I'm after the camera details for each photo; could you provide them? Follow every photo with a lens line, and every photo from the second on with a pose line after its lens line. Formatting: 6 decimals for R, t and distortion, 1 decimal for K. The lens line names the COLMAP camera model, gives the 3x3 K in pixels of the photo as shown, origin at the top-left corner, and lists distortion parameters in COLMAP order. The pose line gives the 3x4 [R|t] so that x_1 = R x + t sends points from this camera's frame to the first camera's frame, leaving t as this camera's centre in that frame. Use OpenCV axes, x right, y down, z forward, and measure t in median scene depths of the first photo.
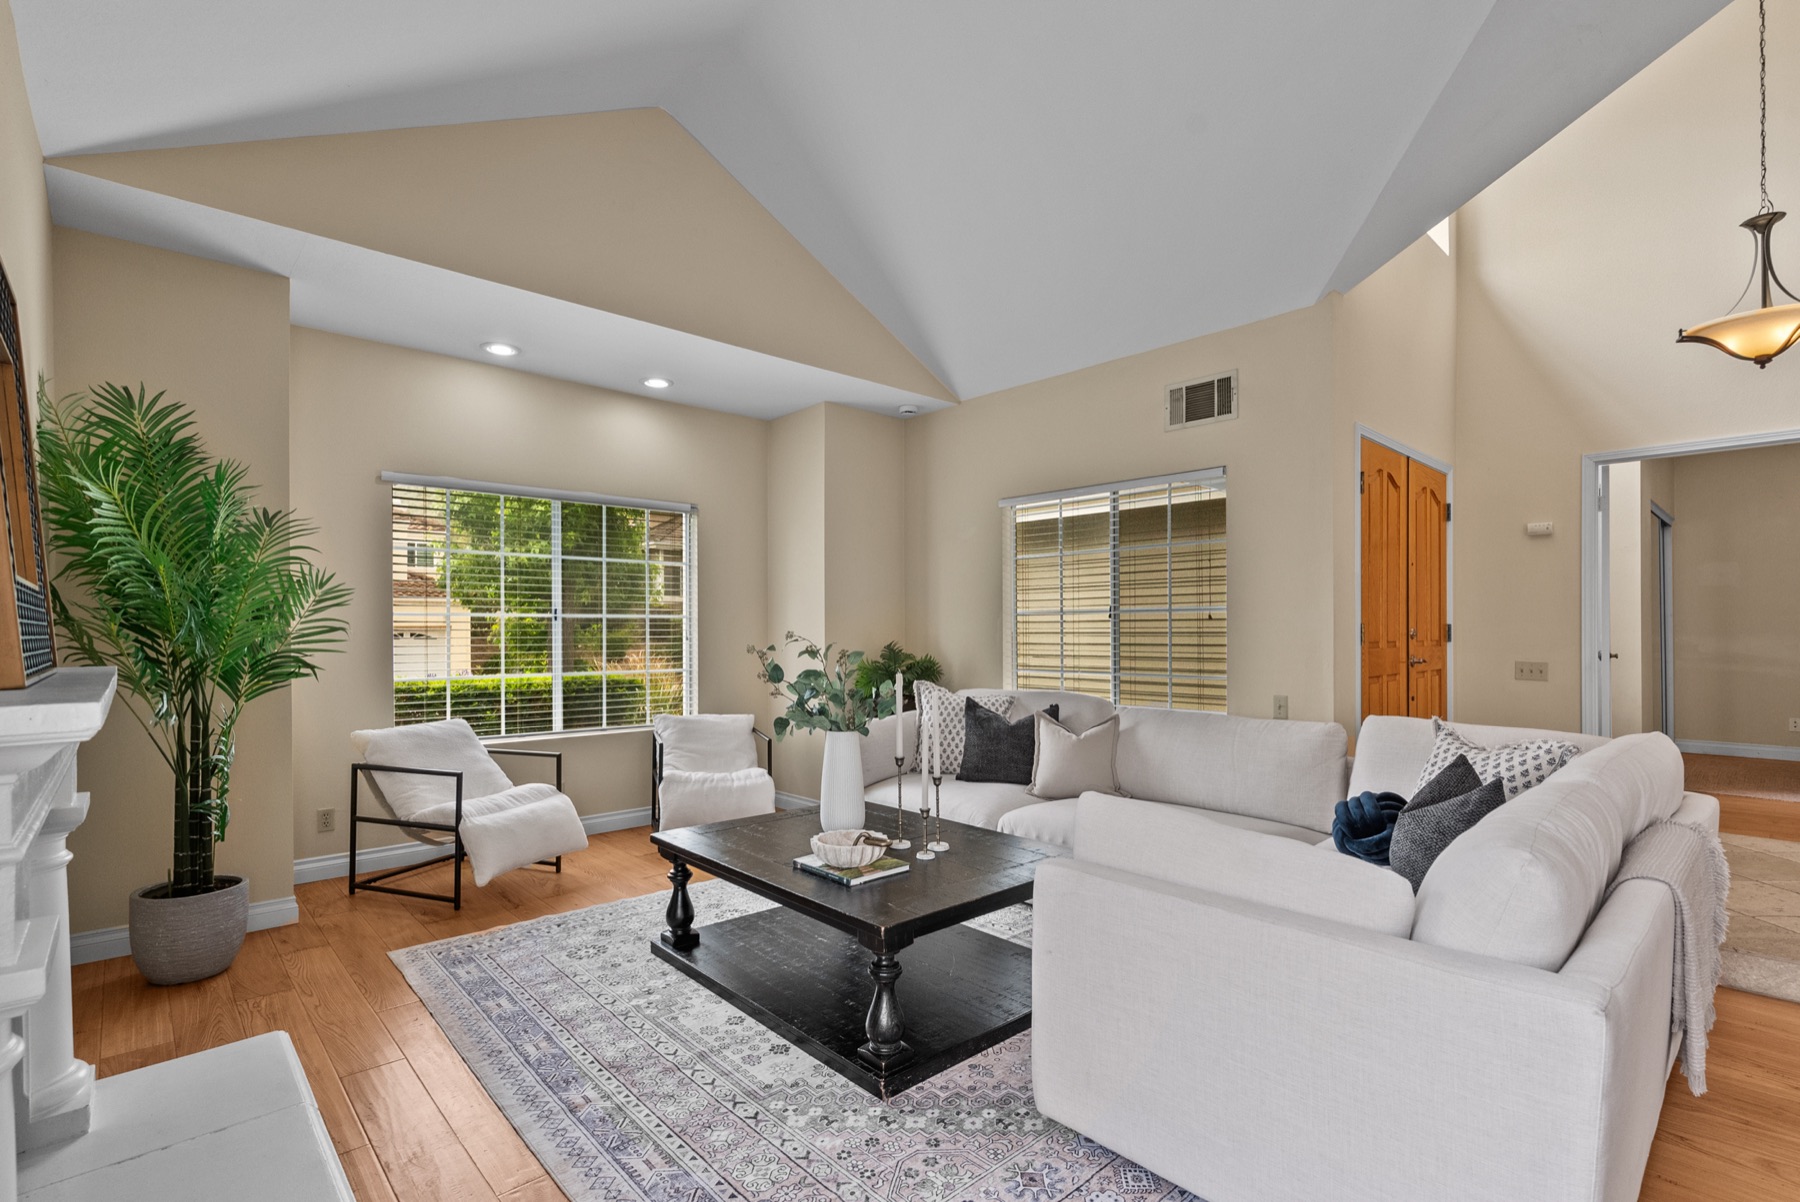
lens RADIAL K [[824.1, 0, 892.6], [0, 824.1, 636.0], [0, 0, 1]] dist [-0.008395, 0.003853]
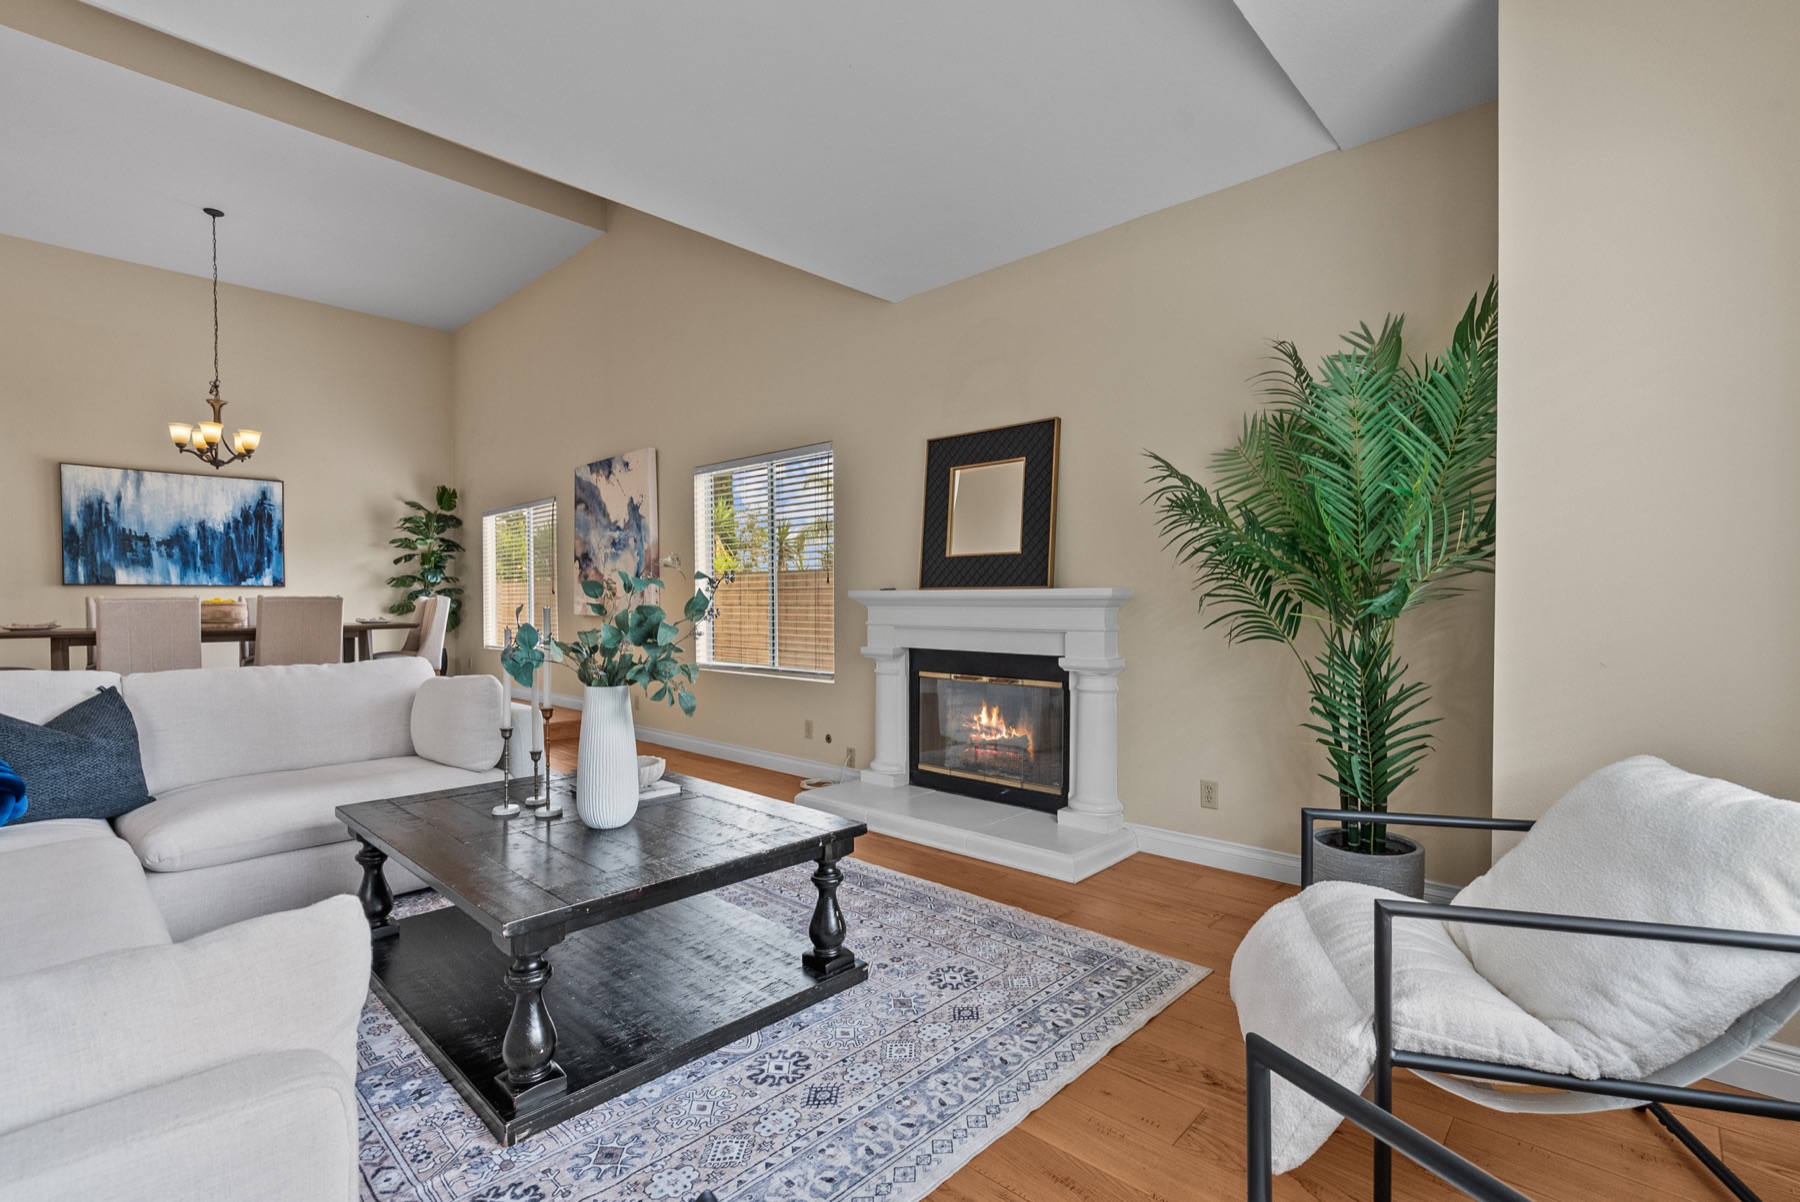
lens RADIAL K [[824.1, 0, 907.8], [0, 824.1, 605.4], [0, 0, 1]] dist [-0.008395, 0.003853]
pose [[-0.996111, 0.008355, -0.087706, -0.284308], [0.007738, 0.999943, 0.007369, 0.039764], [0.087762, 0.006662, -0.996119, 1.857747]]
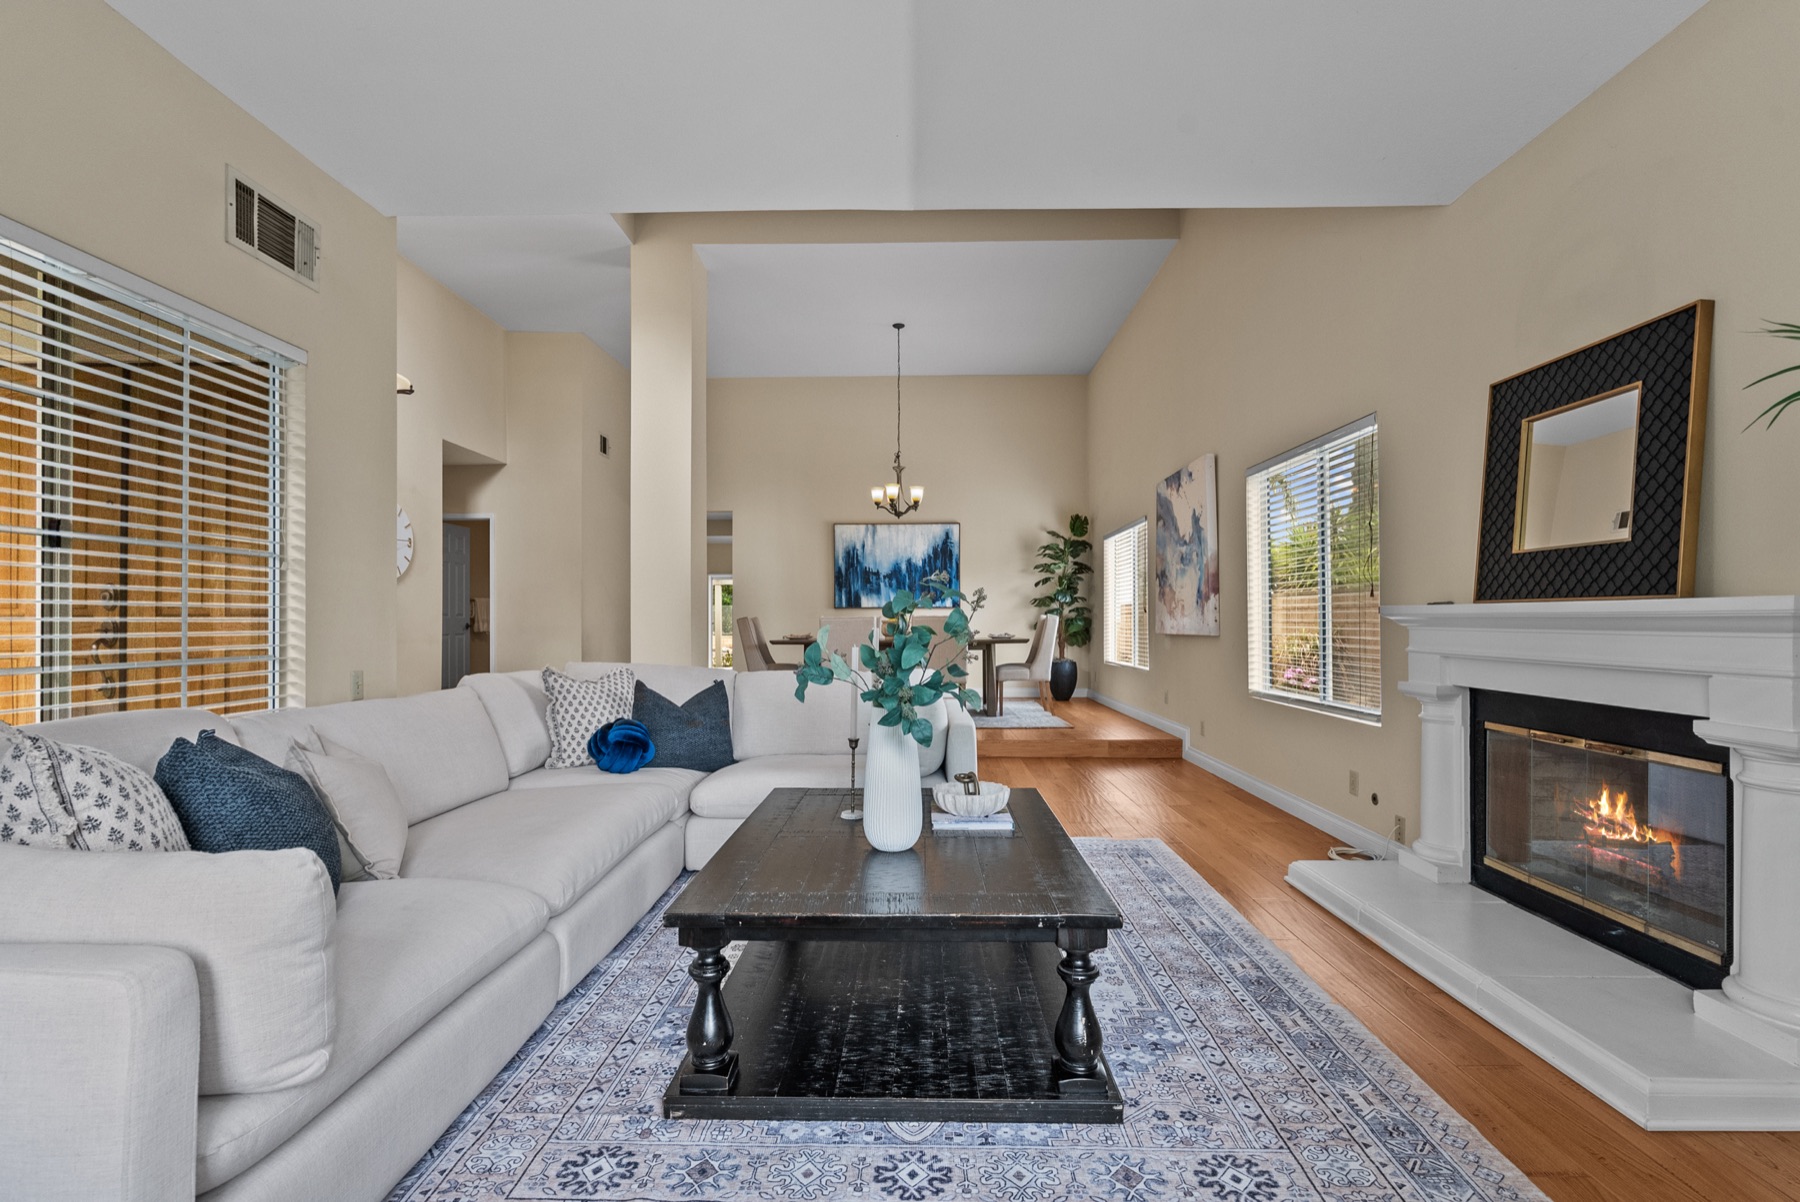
lens RADIAL K [[824.1, 0, 902.1], [0, 824.1, 603.1], [0, 0, 1]] dist [-0.008395, 0.003853]
pose [[-0.730317, 0.021549, 0.682768, -0.612236], [0.007973, 0.999703, -0.023024, 0.040310], [-0.683061, -0.011371, -0.730272, 1.614992]]
